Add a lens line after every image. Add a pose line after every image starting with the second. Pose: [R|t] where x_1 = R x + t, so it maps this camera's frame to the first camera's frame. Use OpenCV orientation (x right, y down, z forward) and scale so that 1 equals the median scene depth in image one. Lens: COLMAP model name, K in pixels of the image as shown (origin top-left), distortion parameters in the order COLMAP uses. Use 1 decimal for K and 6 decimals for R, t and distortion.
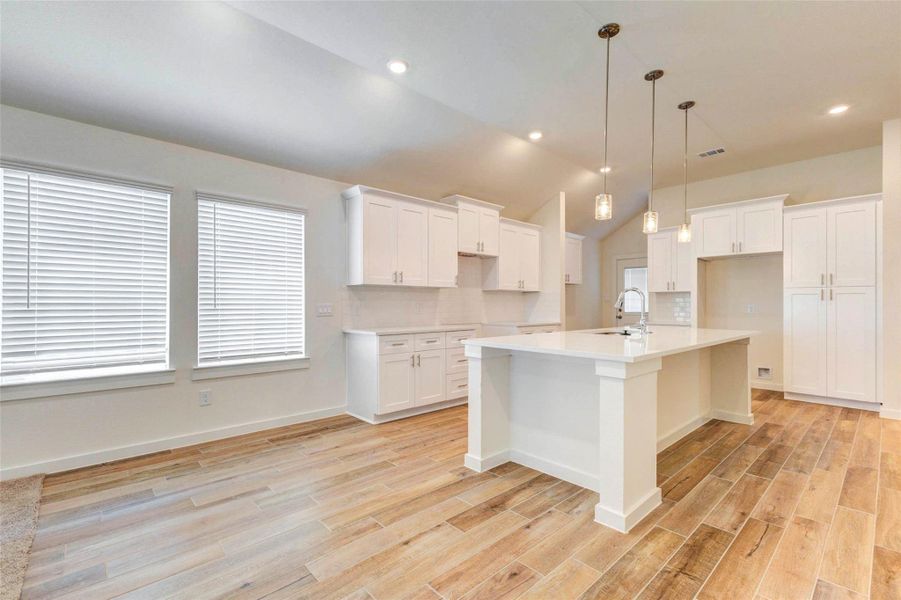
lens RADIAL K [[396.1, 0, 456.3], [0, 396.1, 303.1], [0, 0, 1]] dist [0.011891, 0.000002]
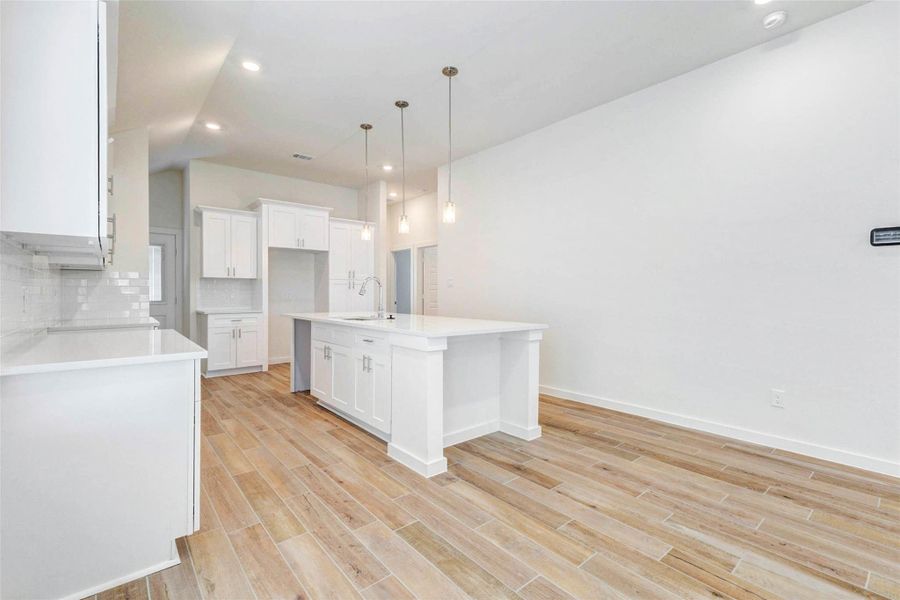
lens RADIAL K [[410.2, 0, 453.1], [0, 410.2, 295.0], [0, 0, 1]] dist [0.013005, 0.000092]
pose [[0.045787, -0.004935, 0.998939, -0.975024], [-0.008992, 0.999945, 0.005352, 0.005272], [-0.998911, -0.009227, 0.045740, 1.012485]]
